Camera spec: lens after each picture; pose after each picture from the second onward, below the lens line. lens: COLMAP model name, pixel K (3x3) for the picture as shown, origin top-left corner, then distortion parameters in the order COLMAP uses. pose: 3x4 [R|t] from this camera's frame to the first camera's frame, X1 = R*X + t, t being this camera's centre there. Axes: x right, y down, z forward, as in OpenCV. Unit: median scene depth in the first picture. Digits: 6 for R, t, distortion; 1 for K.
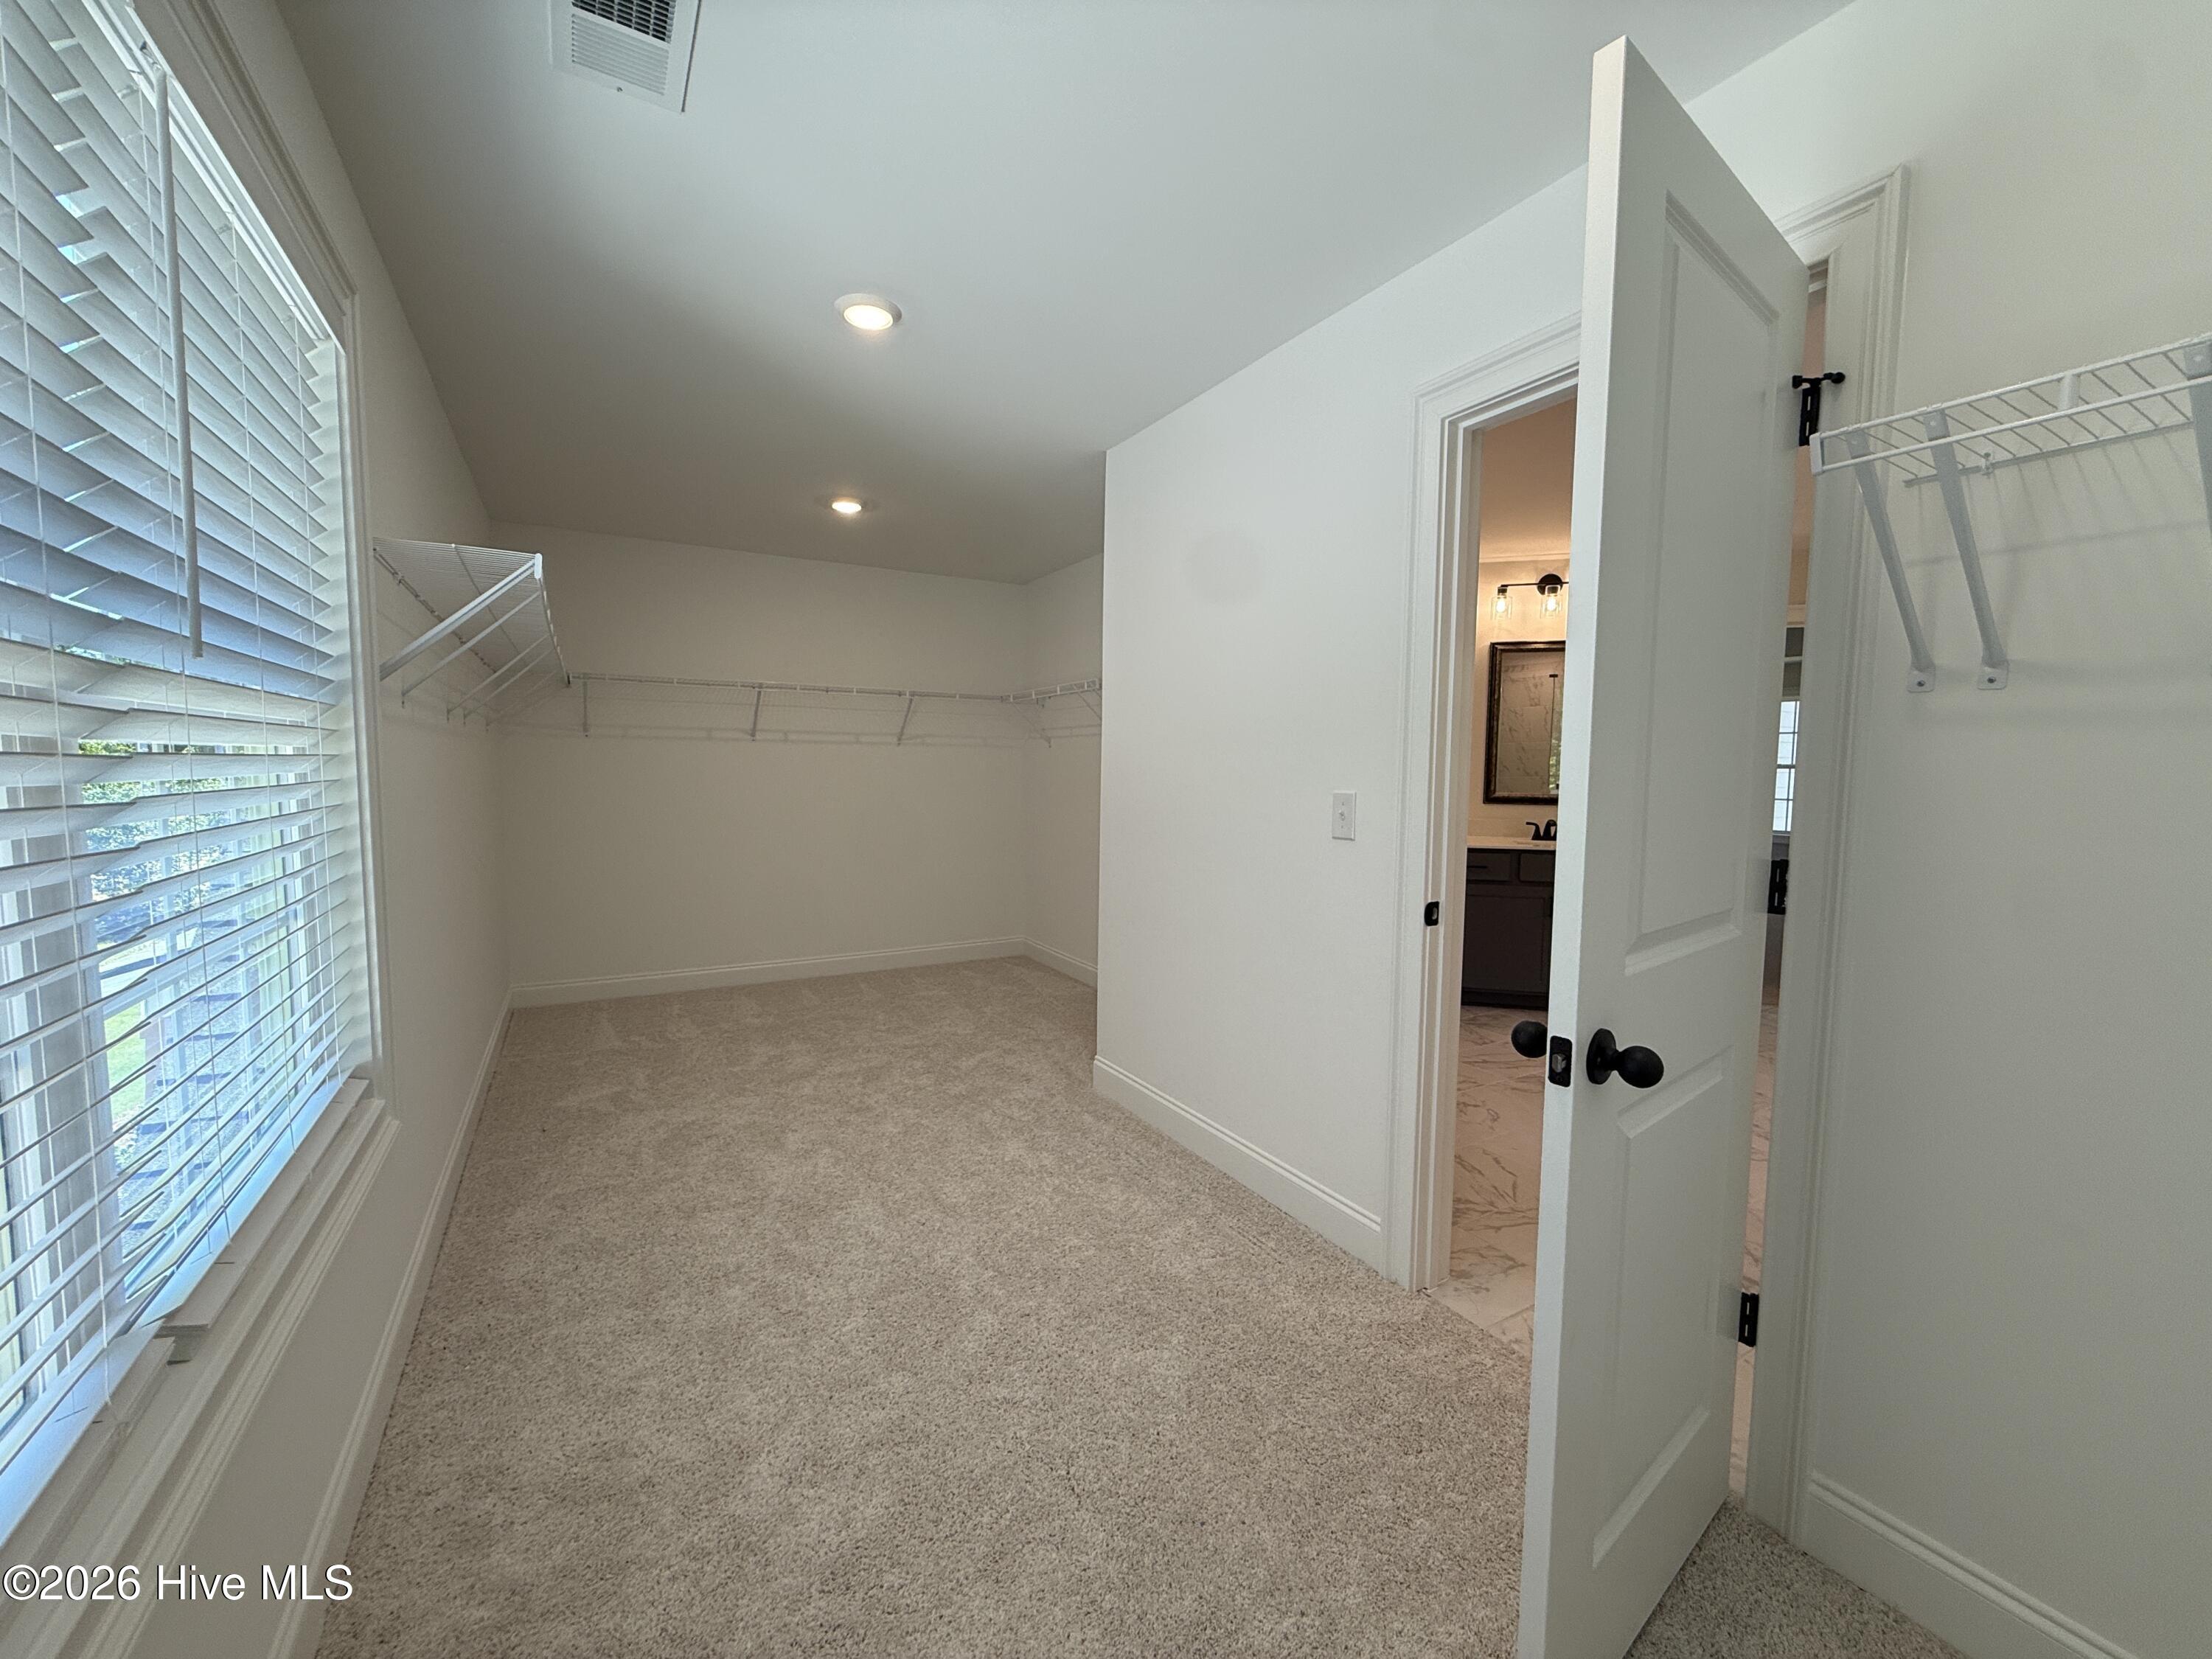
lens RADIAL K [[882.6, 0, 1106.3], [0, 882.6, 829.2], [0, 0, 1]] dist [0.000678, 0.000094]
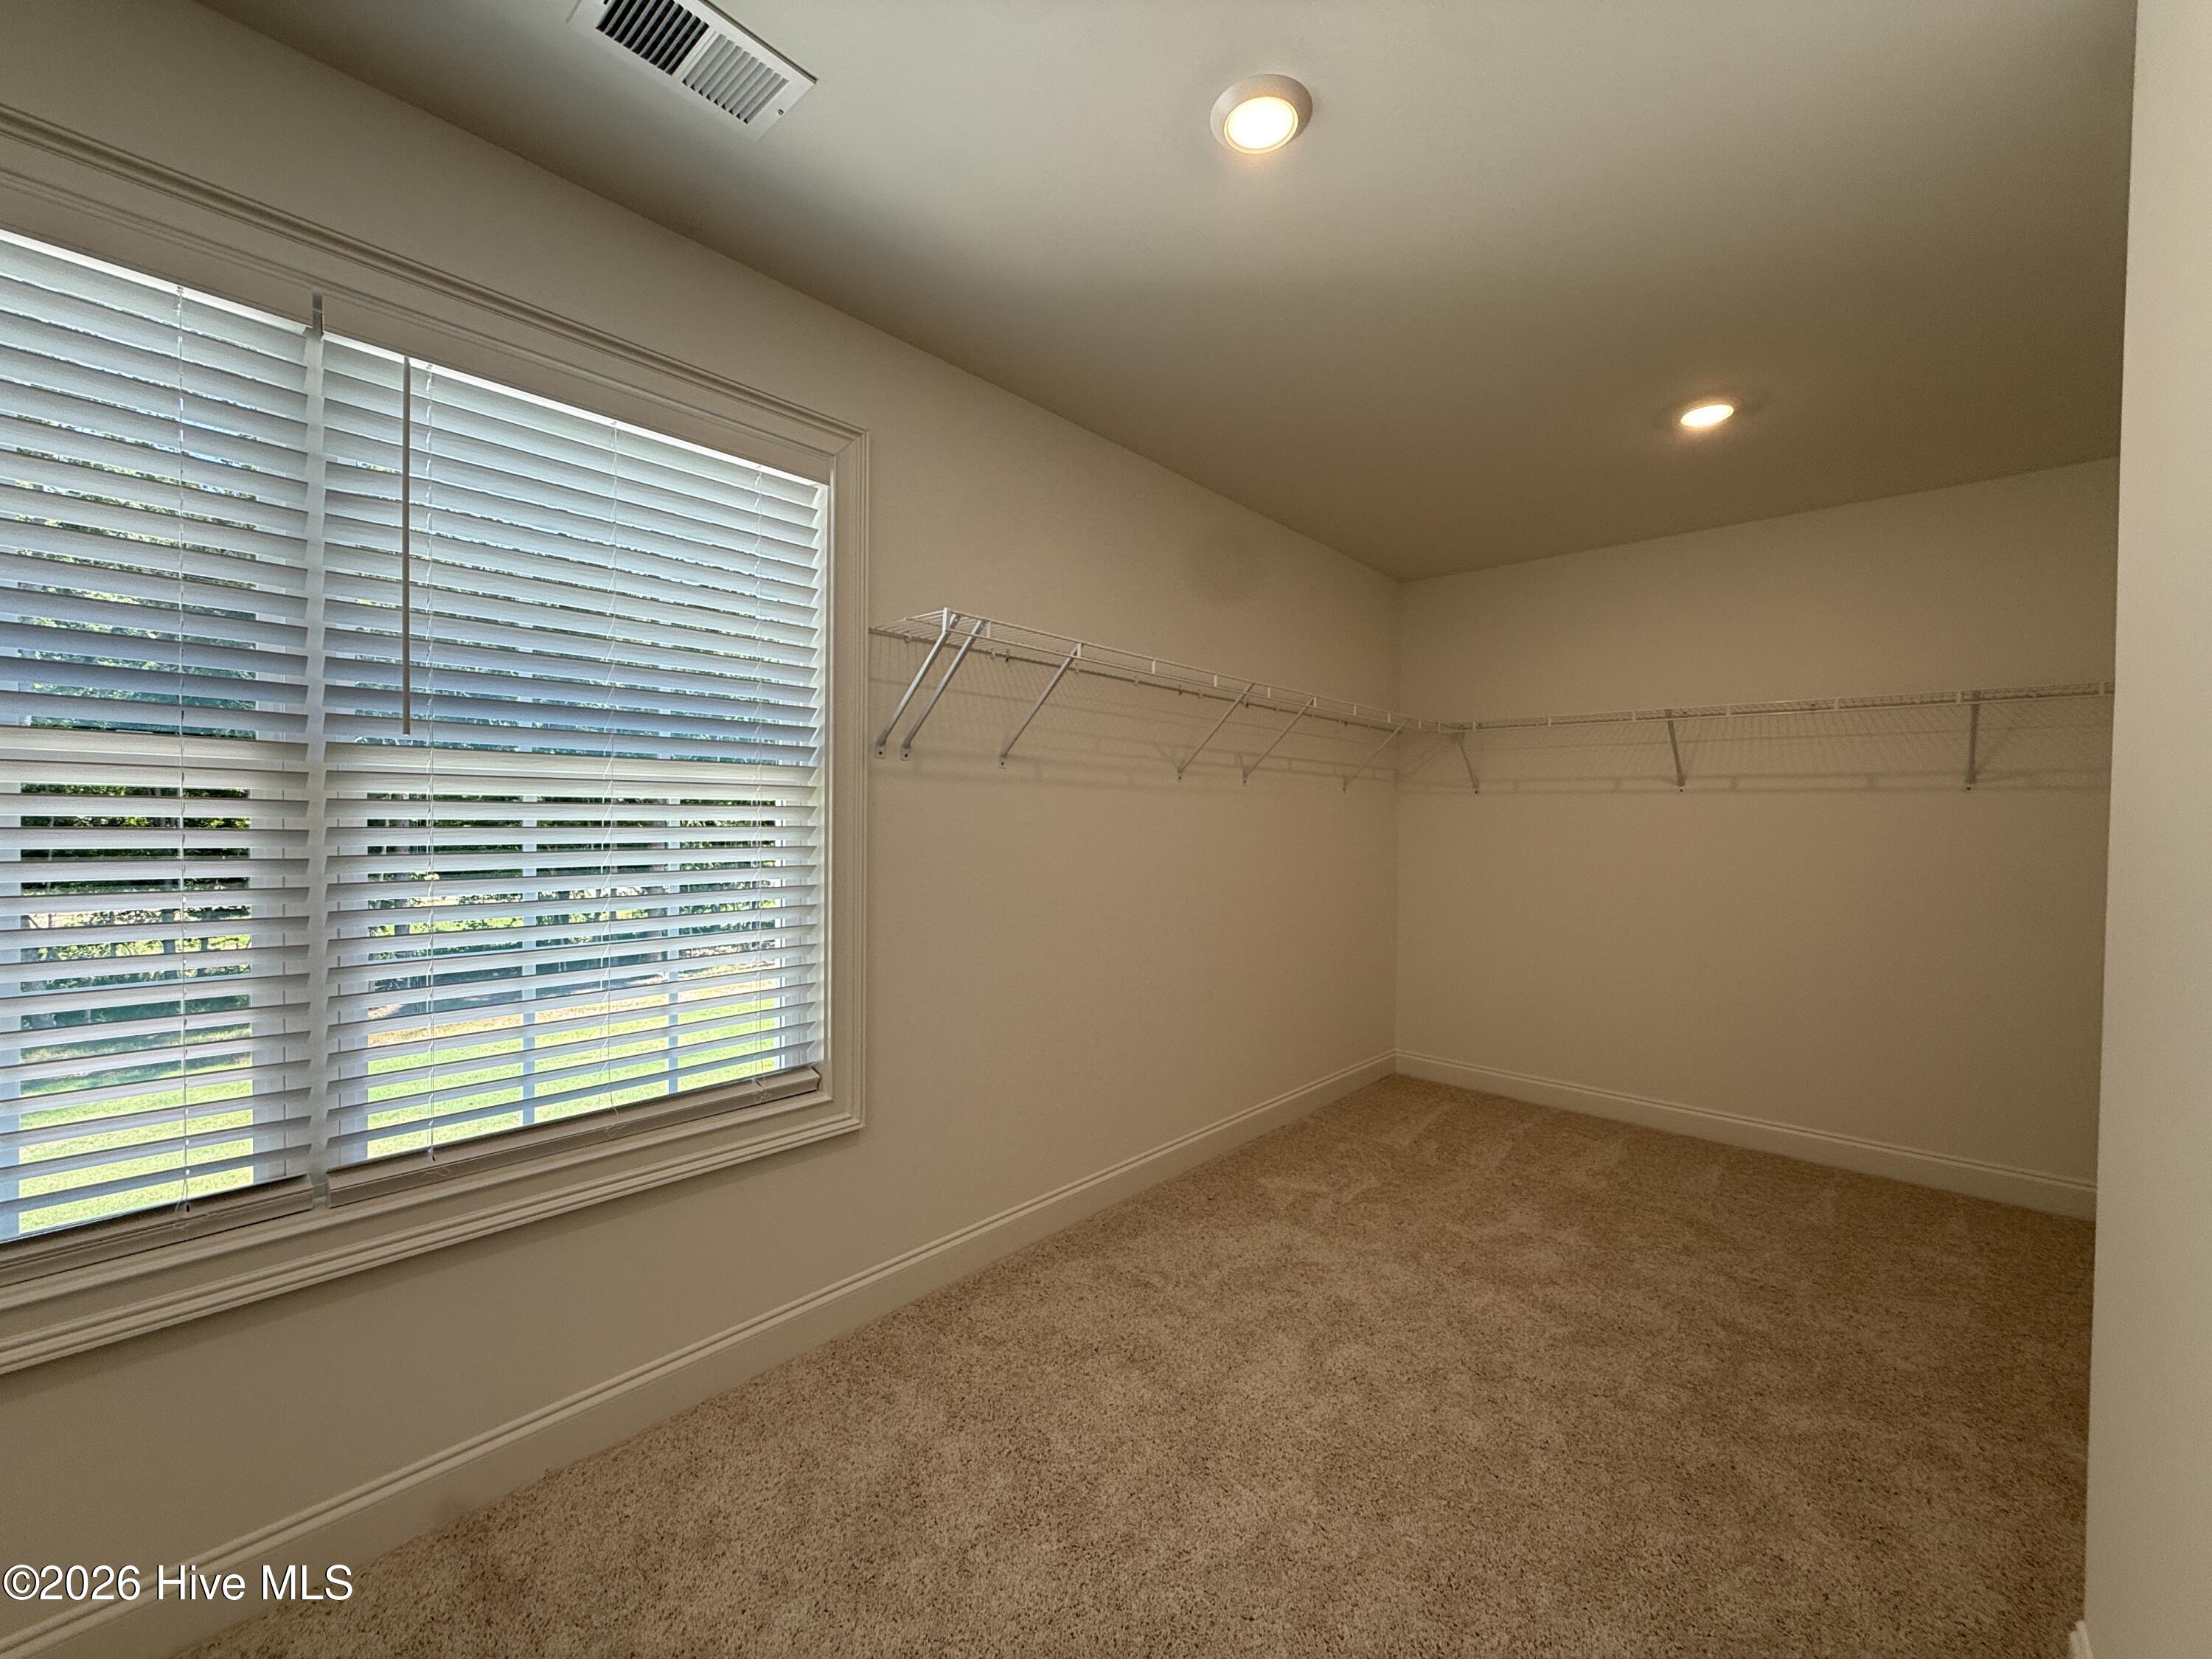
lens RADIAL K [[882.6, 0, 1105.8], [0, 882.6, 829.9], [0, 0, 1]] dist [0.000678, 0.000094]
pose [[0.300098, 0.003197, -0.953903, 0.184368], [-0.077468, 0.996773, -0.021031, -0.022382], [0.950757, 0.080208, 0.299377, 0.427646]]
